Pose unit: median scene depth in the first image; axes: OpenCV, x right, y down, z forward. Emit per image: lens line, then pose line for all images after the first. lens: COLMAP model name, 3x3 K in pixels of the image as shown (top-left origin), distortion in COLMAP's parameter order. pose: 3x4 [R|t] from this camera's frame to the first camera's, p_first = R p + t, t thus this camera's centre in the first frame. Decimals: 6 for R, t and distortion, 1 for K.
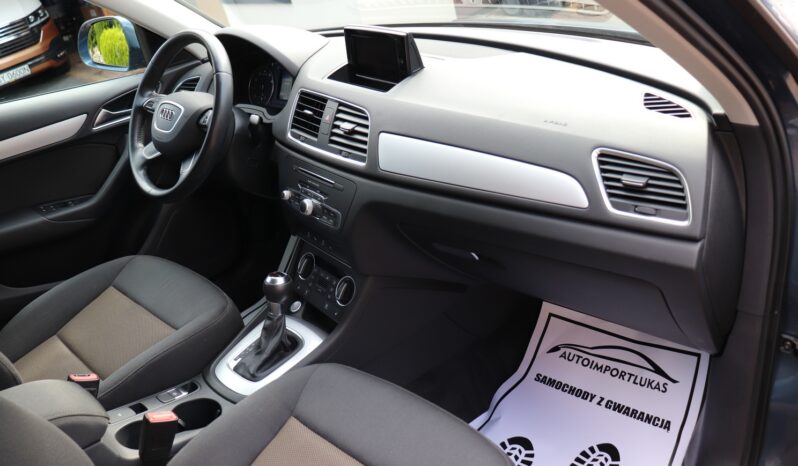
lens RADIAL K [[658.9, 0, 394.7], [0, 658.9, 227.9], [0, 0, 1]] dist [-0.181494, 0.150607]
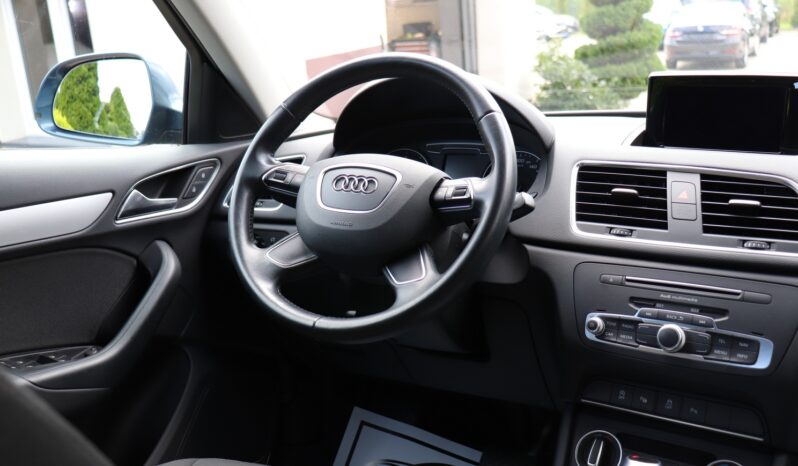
lens RADIAL K [[783.3, 0, 399.0], [0, 783.3, 233.0], [0, 0, 1]] dist [-0.078511, 0.015785]
pose [[0.950332, 0.056874, 0.305999, -0.552085], [0.034219, 0.958110, -0.284350, 0.063181], [-0.309353, 0.280698, 0.908576, 0.396736]]
